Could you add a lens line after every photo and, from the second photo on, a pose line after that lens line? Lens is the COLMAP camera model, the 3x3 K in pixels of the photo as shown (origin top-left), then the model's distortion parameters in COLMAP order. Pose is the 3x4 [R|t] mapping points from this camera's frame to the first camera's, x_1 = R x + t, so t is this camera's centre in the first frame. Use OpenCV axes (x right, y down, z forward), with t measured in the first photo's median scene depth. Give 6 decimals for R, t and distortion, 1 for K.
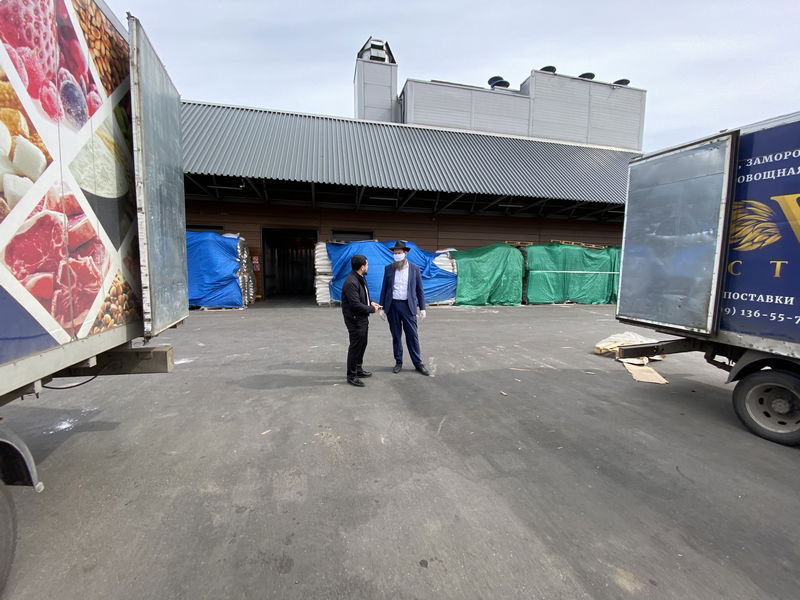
lens RADIAL K [[324.1, 0, 401.3], [0, 324.1, 298.8], [0, 0, 1]] dist [-0.003773, -0.011563]
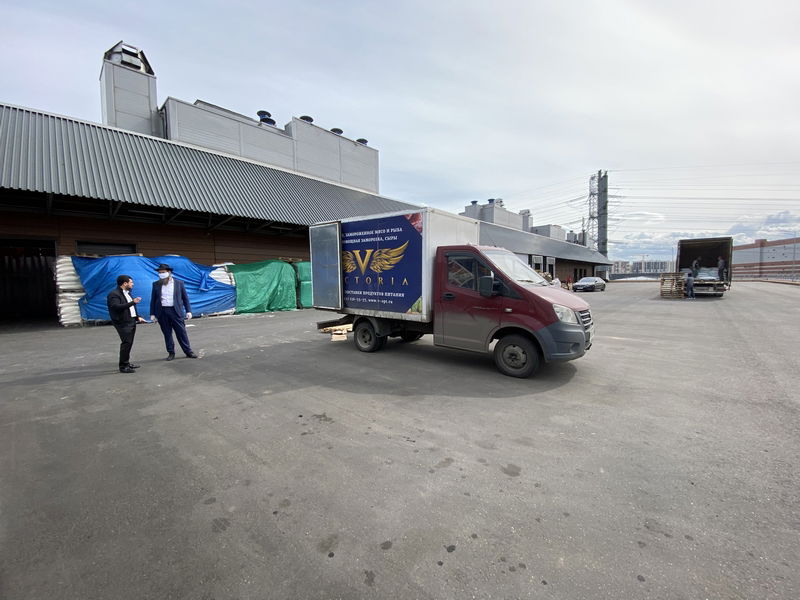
lens RADIAL K [[324.1, 0, 409.4], [0, 324.1, 305.8], [0, 0, 1]] dist [-0.003773, -0.011563]
pose [[0.814656, -0.066608, 0.576107, 0.014563], [0.071956, 0.997316, 0.013557, 0.018955], [-0.575464, 0.030410, 0.817262, -0.247297]]
